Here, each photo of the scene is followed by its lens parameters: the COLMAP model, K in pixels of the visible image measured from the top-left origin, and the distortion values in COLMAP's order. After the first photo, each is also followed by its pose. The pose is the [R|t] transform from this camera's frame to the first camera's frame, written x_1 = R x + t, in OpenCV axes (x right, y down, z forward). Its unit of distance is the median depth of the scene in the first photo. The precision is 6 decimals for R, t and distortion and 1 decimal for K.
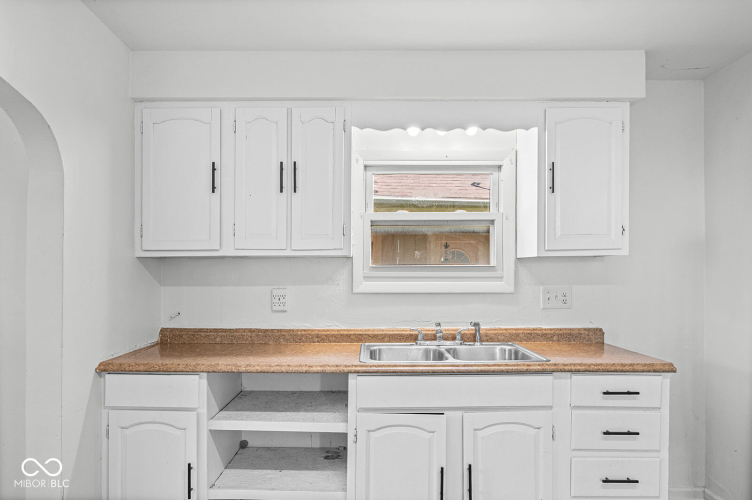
lens RADIAL K [[467.3, 0, 343.4], [0, 467.3, 268.5], [0, 0, 1]] dist [-0.026735, 0.000383]
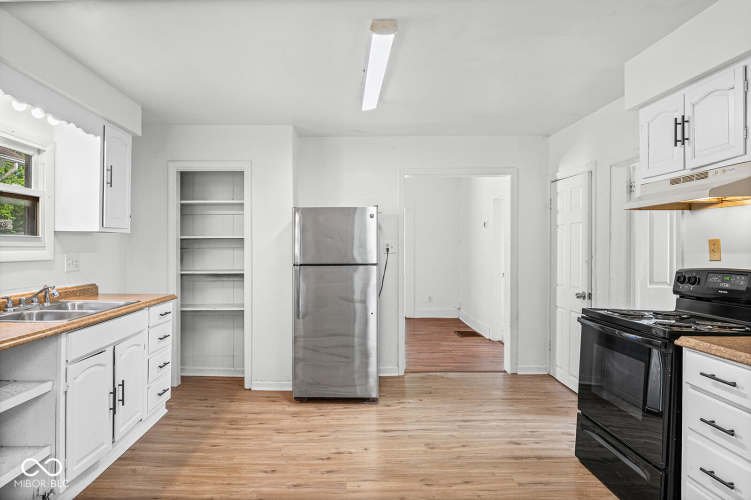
lens RADIAL K [[474.3, 0, 375.5], [0, 474.3, 250.0], [0, 0, 1]] dist [0.002632, -0.000170]
pose [[-0.089784, -0.001727, 0.995960, -1.005748], [-0.018179, 0.999835, 0.000095, 0.012412], [-0.995795, -0.018097, -0.089800, 0.307989]]
